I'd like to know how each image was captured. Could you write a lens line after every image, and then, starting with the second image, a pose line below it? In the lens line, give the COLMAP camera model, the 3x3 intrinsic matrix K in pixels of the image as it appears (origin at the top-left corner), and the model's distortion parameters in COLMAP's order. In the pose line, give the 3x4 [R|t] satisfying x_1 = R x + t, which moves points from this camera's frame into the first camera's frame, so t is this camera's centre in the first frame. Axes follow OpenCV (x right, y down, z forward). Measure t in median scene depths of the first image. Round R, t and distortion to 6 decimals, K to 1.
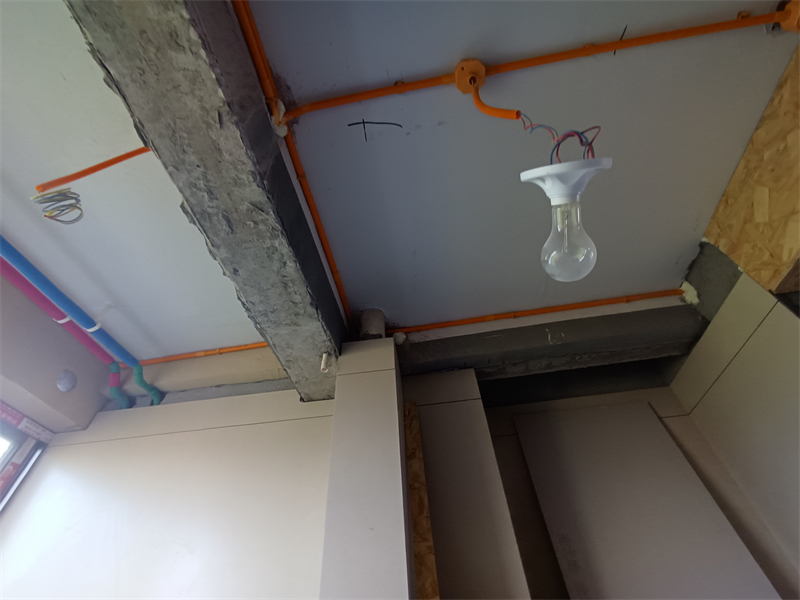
lens RADIAL K [[367.8, 0, 393.5], [0, 367.8, 304.6], [0, 0, 1]] dist [-0.005069, 0.002248]
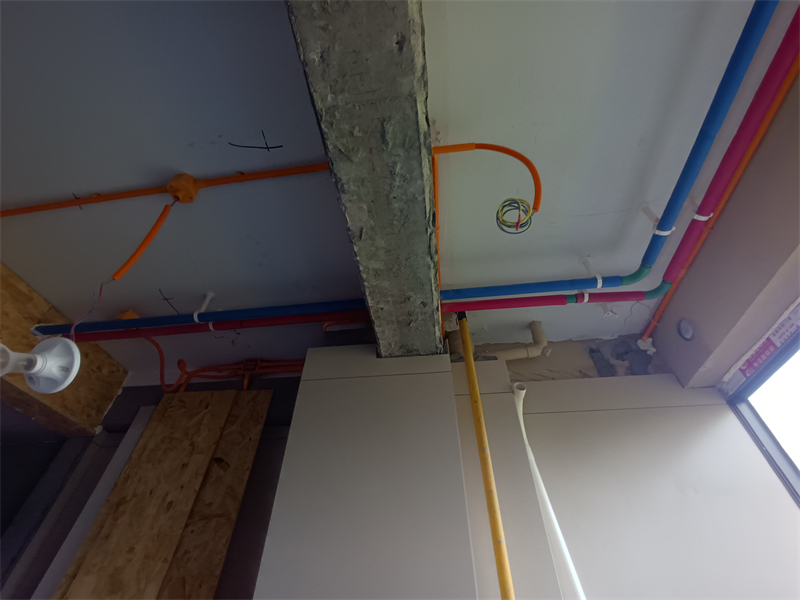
lens RADIAL K [[367.8, 0, 394.3], [0, 367.8, 305.5], [0, 0, 1]] dist [-0.005069, 0.002248]
pose [[-0.999340, 0.012614, -0.034073, -0.485083], [0.034056, -0.001507, -0.999419, 0.667042], [-0.012658, -0.999919, 0.001077, 0.679833]]
